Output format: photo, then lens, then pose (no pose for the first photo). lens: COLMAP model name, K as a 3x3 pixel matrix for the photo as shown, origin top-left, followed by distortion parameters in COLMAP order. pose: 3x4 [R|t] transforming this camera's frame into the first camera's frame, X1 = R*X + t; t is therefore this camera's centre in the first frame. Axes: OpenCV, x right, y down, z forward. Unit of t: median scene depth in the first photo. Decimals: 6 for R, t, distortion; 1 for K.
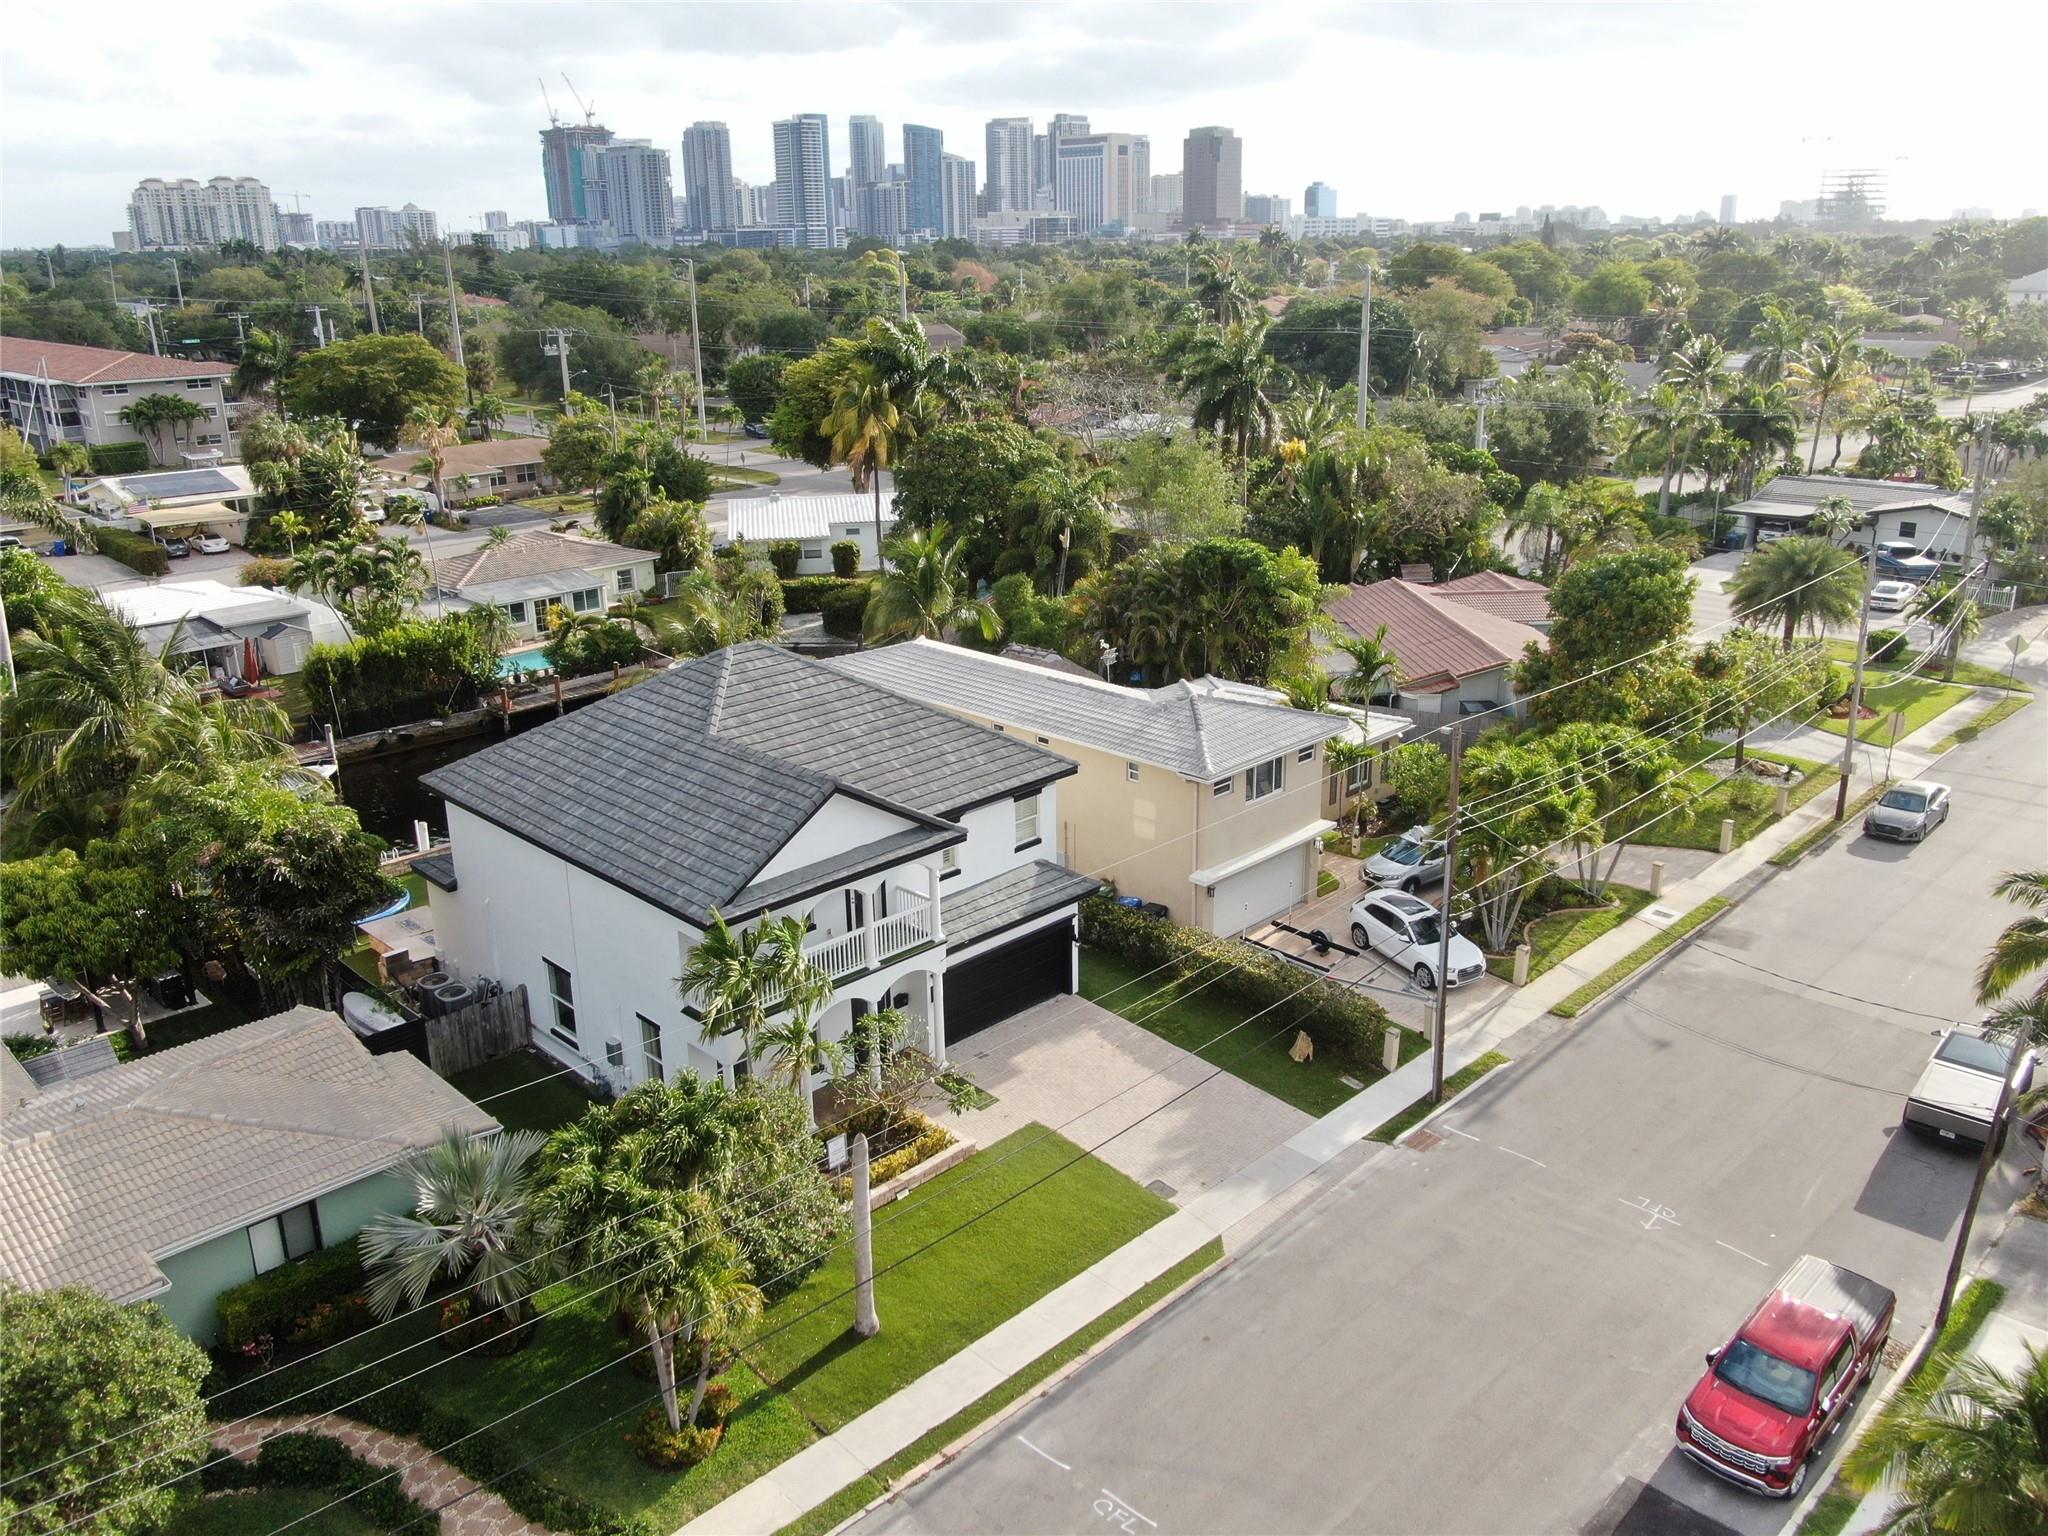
lens RADIAL K [[1569.1, 0, 1010.3], [0, 1569.1, 811.8], [0, 0, 1]] dist [-0.002259, 0.008365]
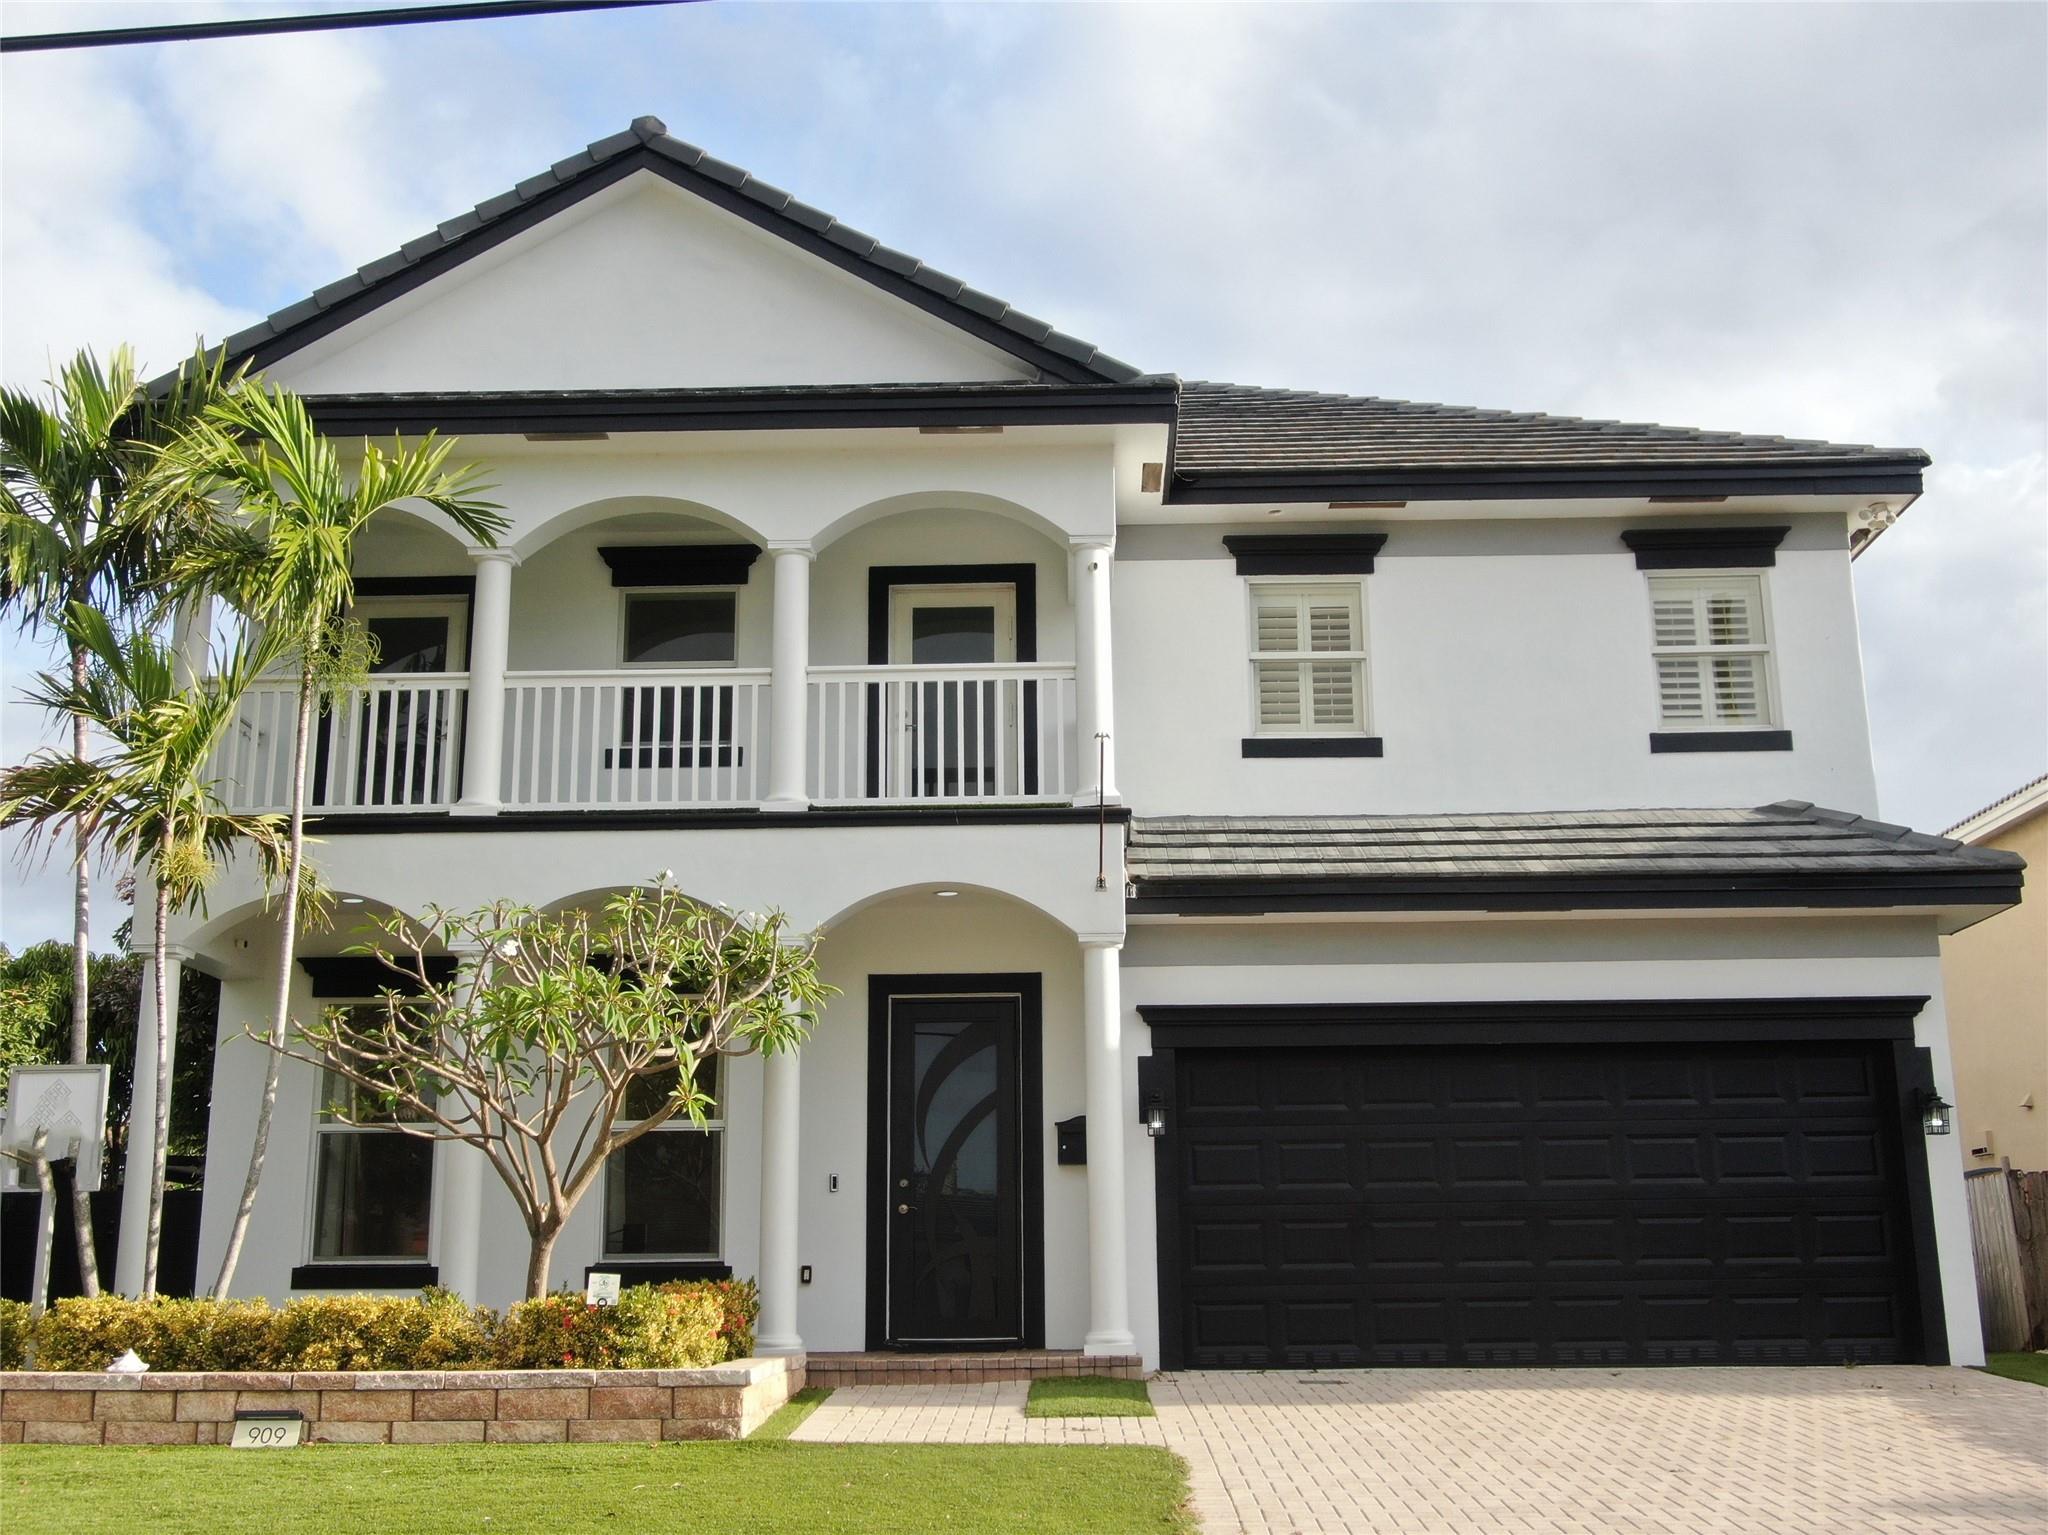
lens RADIAL K [[2166.4, 0, 1024.0], [0, 2166.4, 767.5], [0, 0, 1]] dist [0.008597, -0.021728]
pose [[0.708543, -0.163454, -0.686476, 0.144223], [-0.238281, 0.860249, -0.450770, 0.176716], [0.664220, 0.482965, 0.570575, 0.561117]]
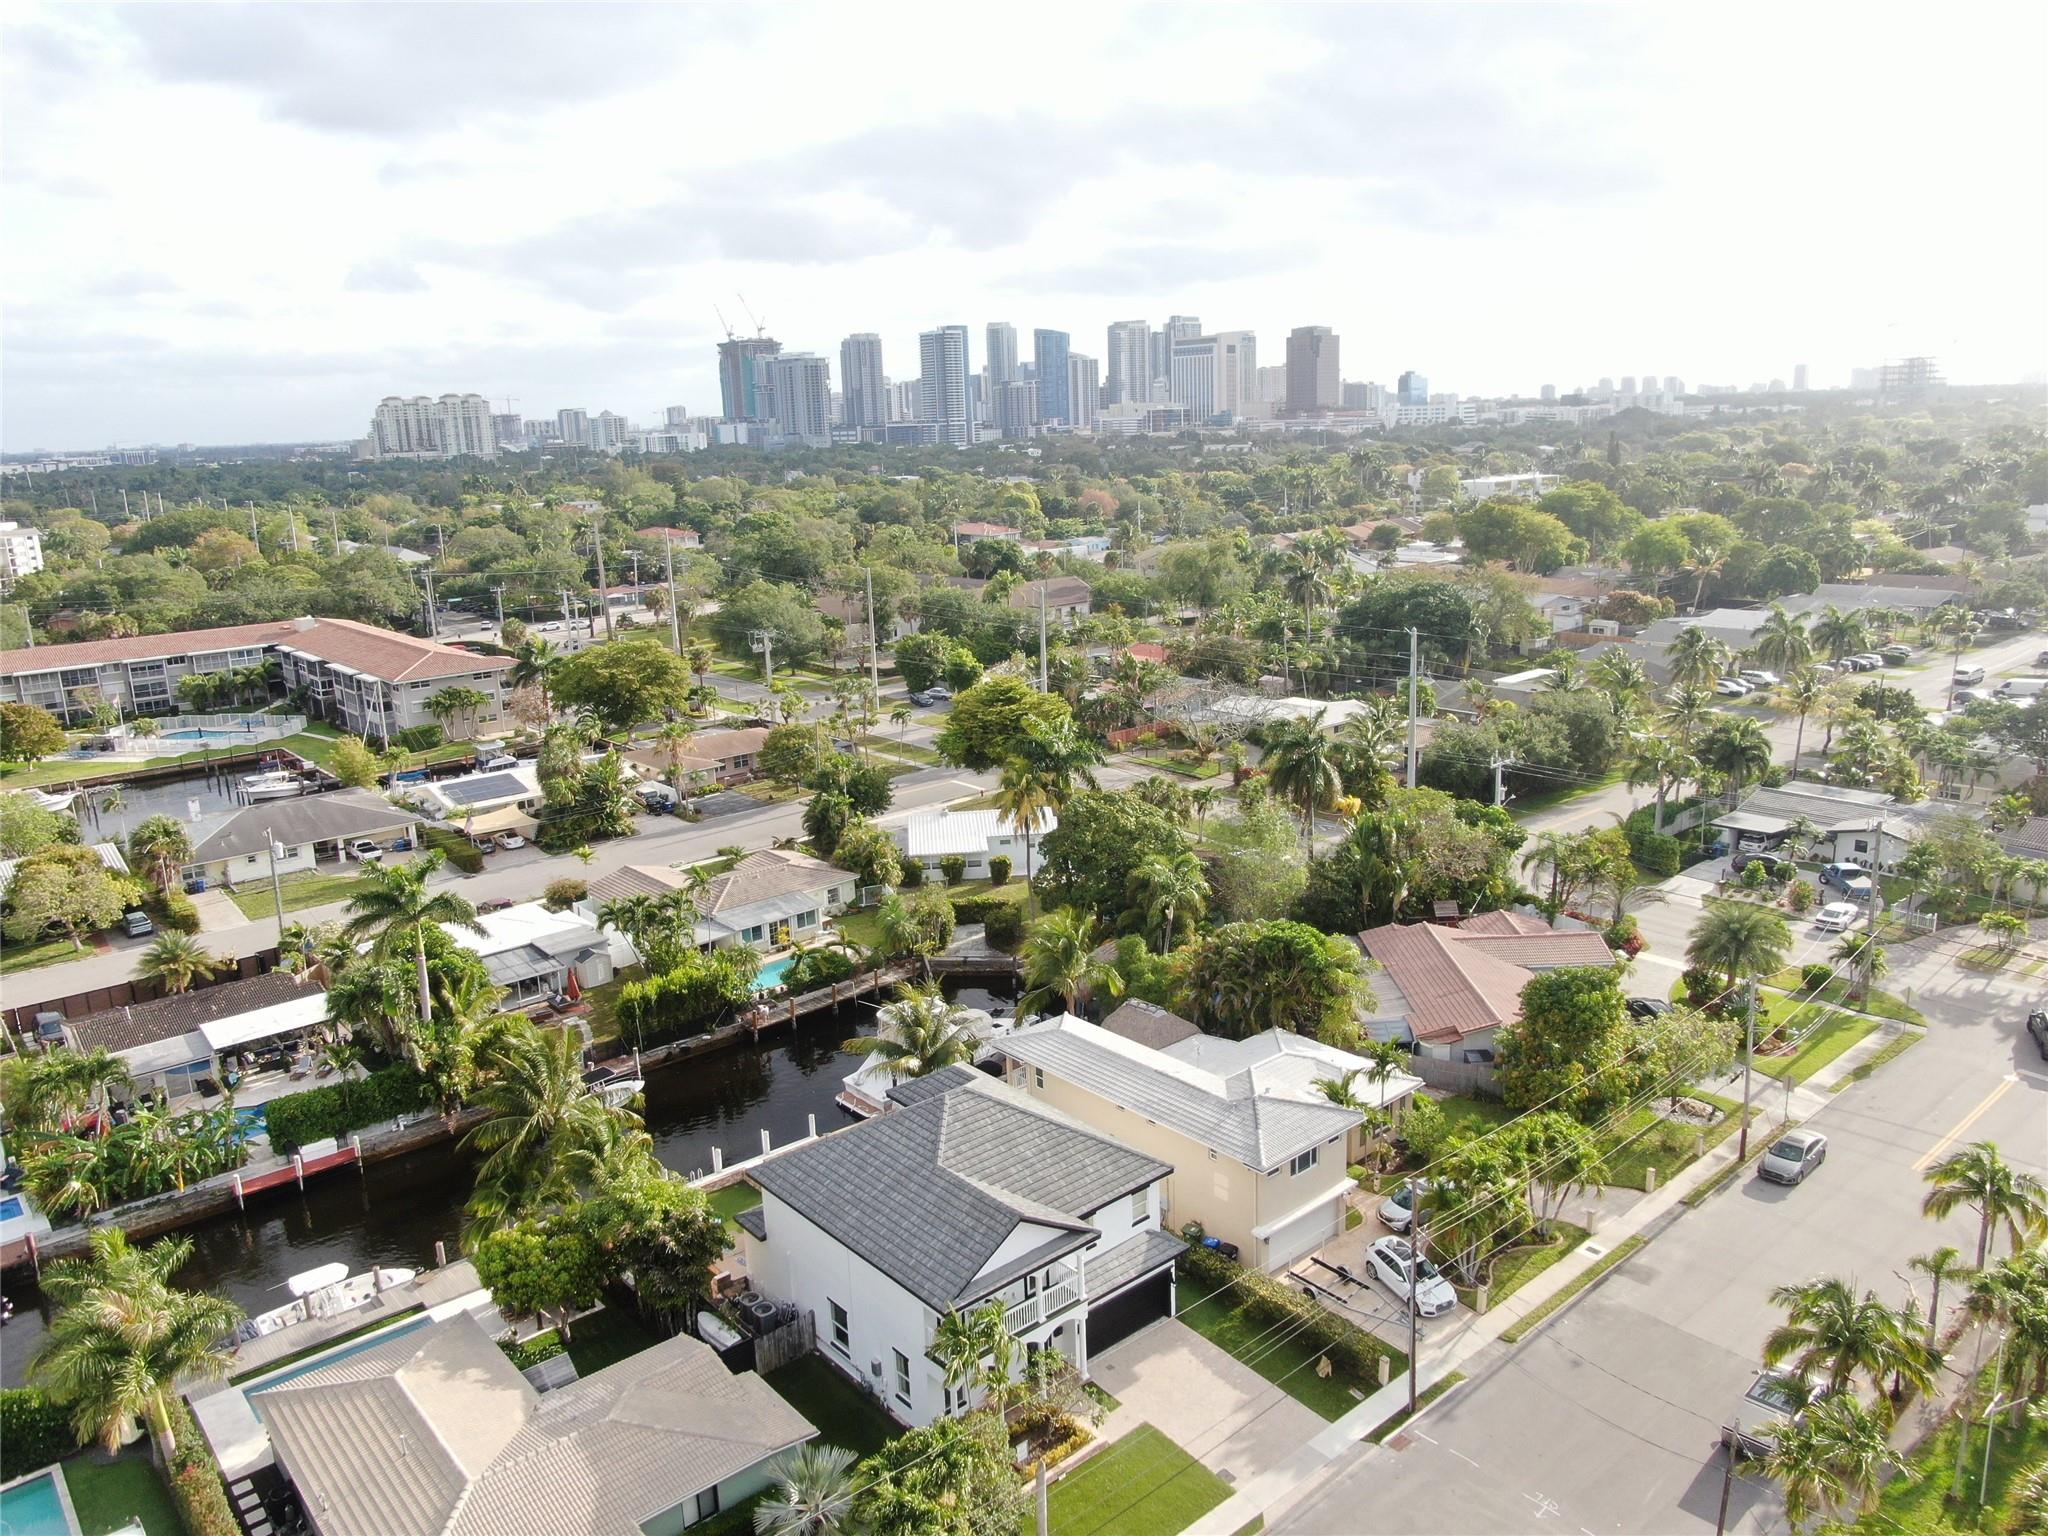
lens RADIAL K [[1457.3, 0, 1018.5], [0, 1457.3, 827.3], [0, 0, 1]] dist [-0.028738, 0.037730]
pose [[0.997106, 0.000797, -0.076026, 0.000140], [-0.006392, 0.997283, -0.073383, -0.200107], [0.075761, 0.073656, 0.994402, -0.337286]]
